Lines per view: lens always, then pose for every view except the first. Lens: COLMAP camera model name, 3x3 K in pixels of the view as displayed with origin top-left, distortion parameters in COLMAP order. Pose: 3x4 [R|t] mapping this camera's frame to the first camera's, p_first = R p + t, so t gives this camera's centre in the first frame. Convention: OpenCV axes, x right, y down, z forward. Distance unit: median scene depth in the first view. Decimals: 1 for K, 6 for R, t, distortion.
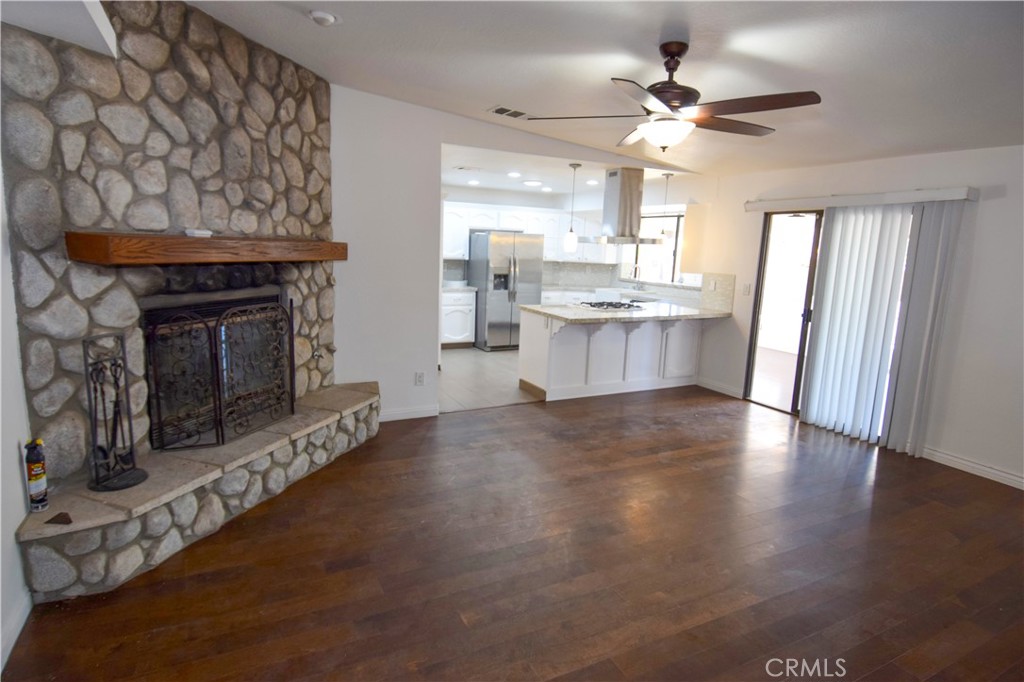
lens RADIAL K [[541.3, 0, 506.0], [0, 541.3, 340.3], [0, 0, 1]] dist [0.058400, -0.063350]
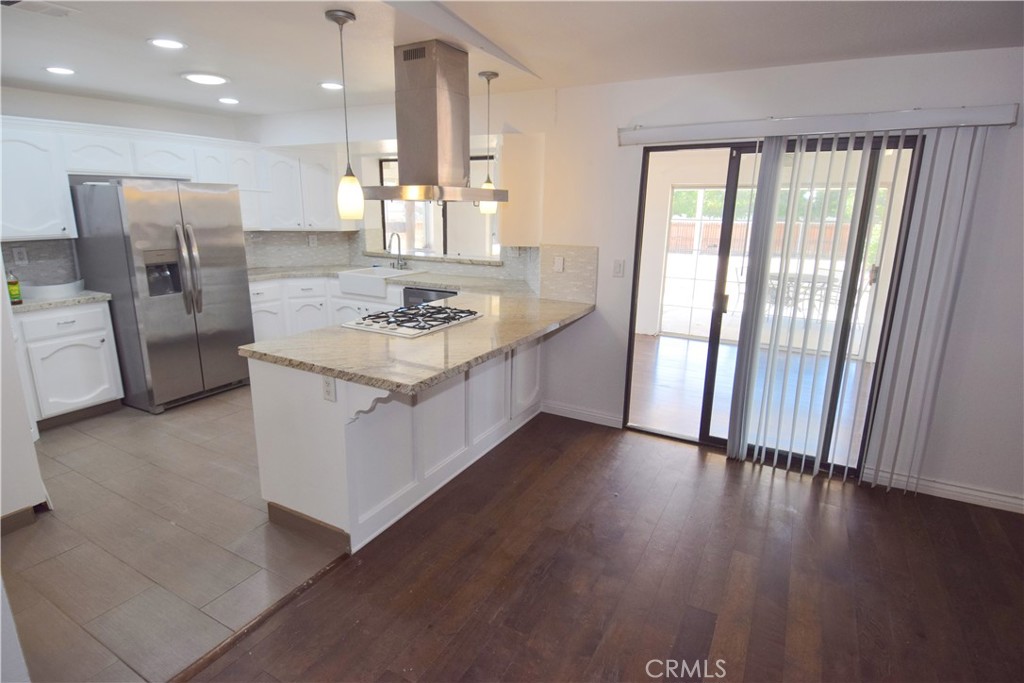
lens RADIAL K [[541.3, 0, 506.0], [0, 541.3, 340.8], [0, 0, 1]] dist [0.058400, -0.063350]
pose [[0.834147, -0.157152, 0.528680, -0.048968], [0.115056, 0.987040, 0.111867, -0.147117], [-0.539408, -0.032486, 0.841417, 0.801790]]
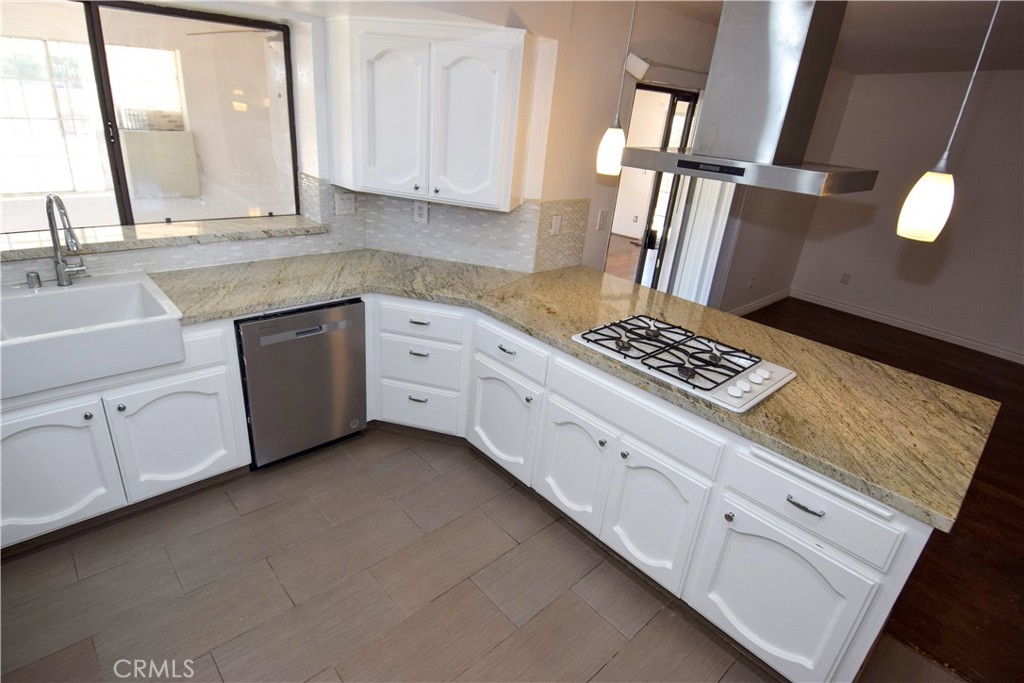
lens RADIAL K [[541.3, 0, 506.0], [0, 541.3, 340.8], [0, 0, 1]] dist [0.058400, -0.063350]
pose [[-0.279173, -0.439522, 0.853746, -0.148657], [0.070710, 0.877272, 0.474756, -0.410564], [-0.957634, 0.192907, -0.213832, 1.930362]]
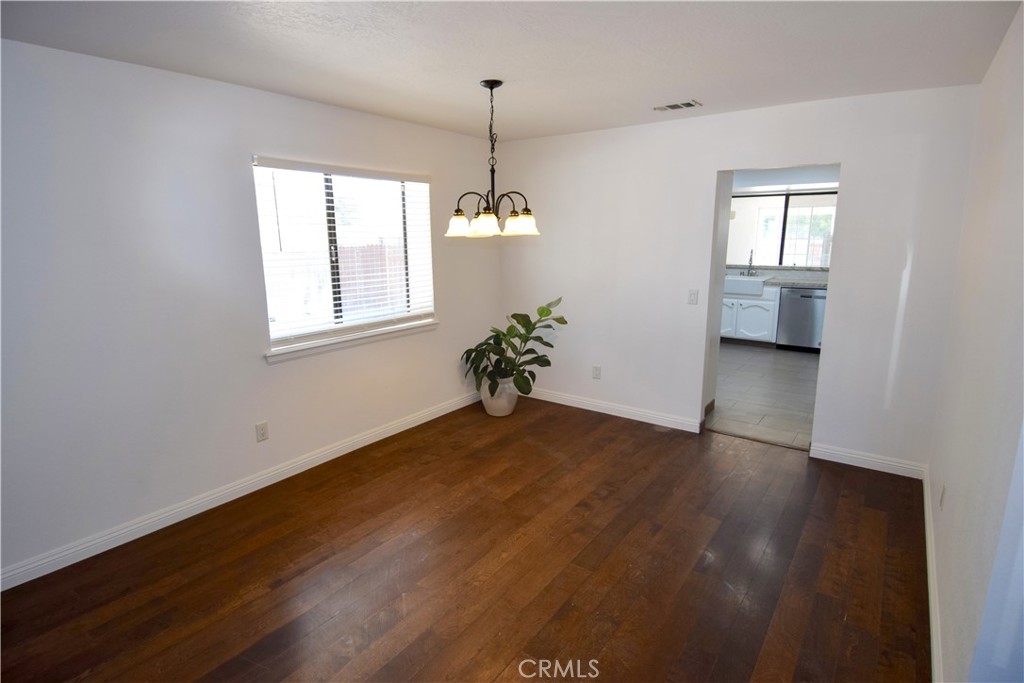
lens RADIAL K [[541.5, 0, 512.0], [0, 541.5, 341.5], [0, 0, 1]] dist [0.000088, -0.062599]
pose [[0.889978, -0.112831, 0.441824, -1.146544], [0.107573, 0.993507, 0.037031, -0.138826], [-0.443133, 0.014571, 0.896337, 0.865446]]
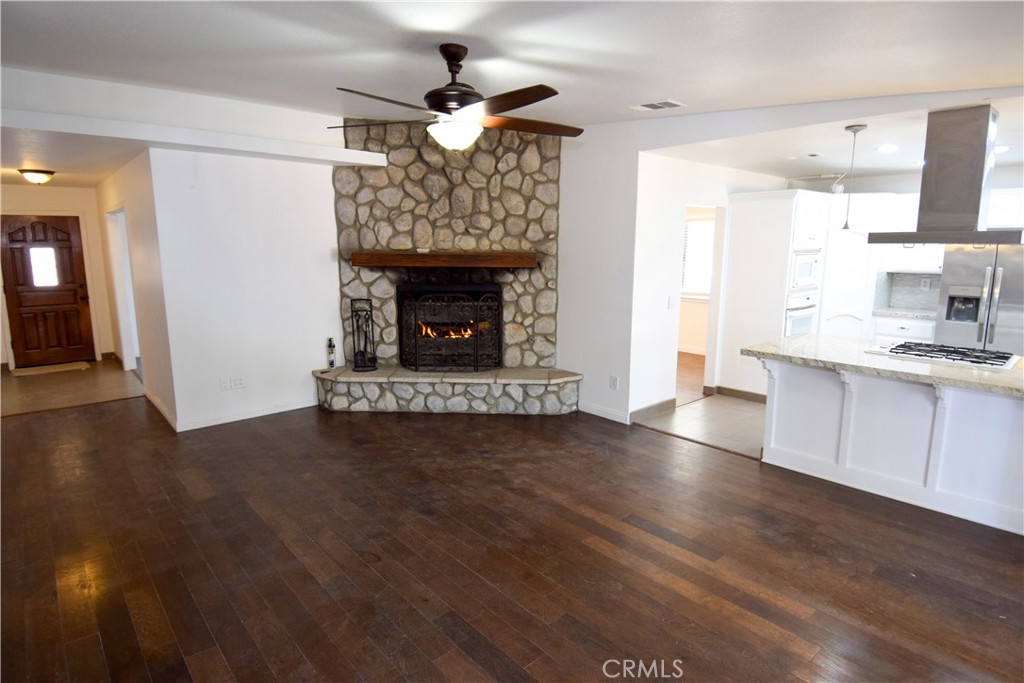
lens RADIAL K [[541.3, 0, 506.0], [0, 541.3, 340.8], [0, 0, 1]] dist [0.058400, -0.063350]
pose [[0.258383, 0.127875, -0.957542, 0.994681], [-0.159703, 0.983216, 0.088209, -0.085688], [0.952750, 0.130130, 0.274468, 0.654763]]
